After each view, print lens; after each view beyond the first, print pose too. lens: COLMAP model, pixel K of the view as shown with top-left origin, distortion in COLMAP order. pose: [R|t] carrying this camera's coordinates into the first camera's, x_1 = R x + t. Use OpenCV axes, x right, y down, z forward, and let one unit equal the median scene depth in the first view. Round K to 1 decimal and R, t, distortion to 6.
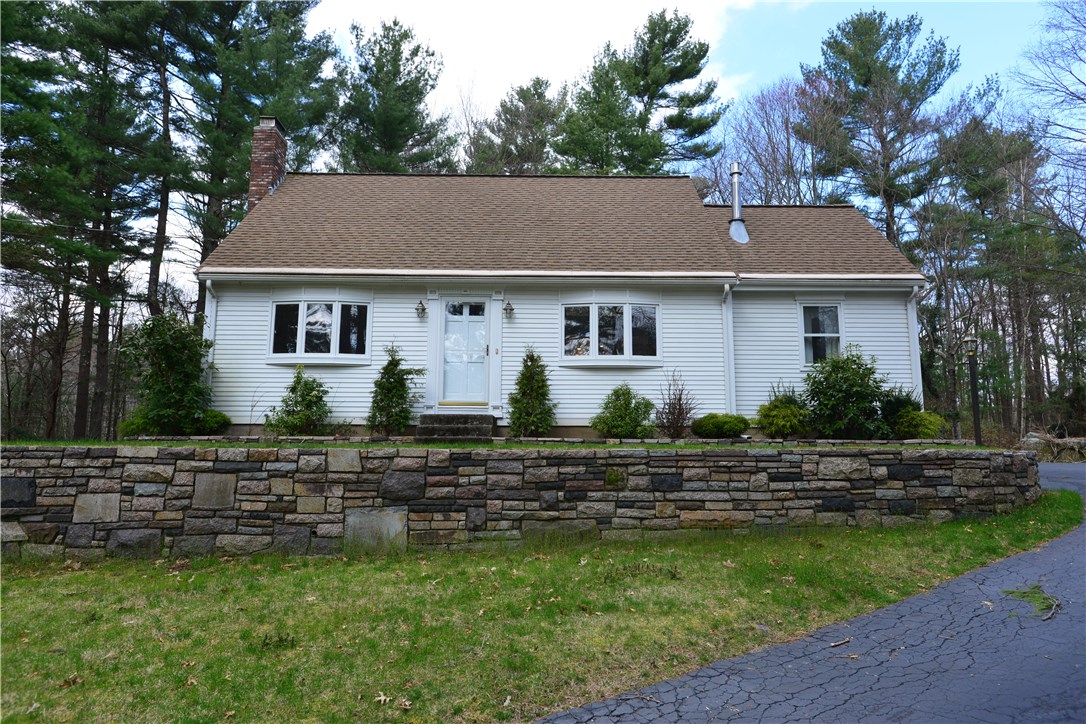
lens RADIAL K [[692.4, 0, 543.0], [0, 692.4, 362.0], [0, 0, 1]] dist [-0.020416, -0.001103]
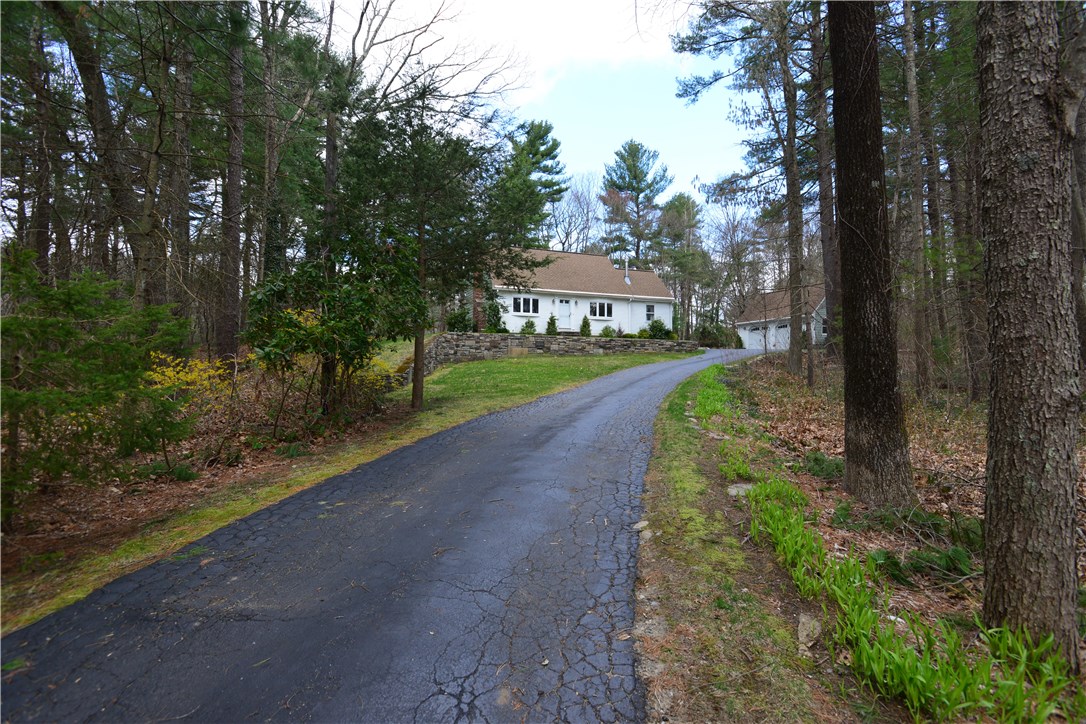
lens RADIAL K [[558.9, 0, 542.2], [0, 558.9, 377.5], [0, 0, 1]] dist [-0.000440, -0.000090]
pose [[0.924251, -0.003439, 0.381771, -1.315936], [-0.052872, 0.989171, 0.136912, -0.078588], [-0.378108, -0.146726, 0.914060, -1.625061]]
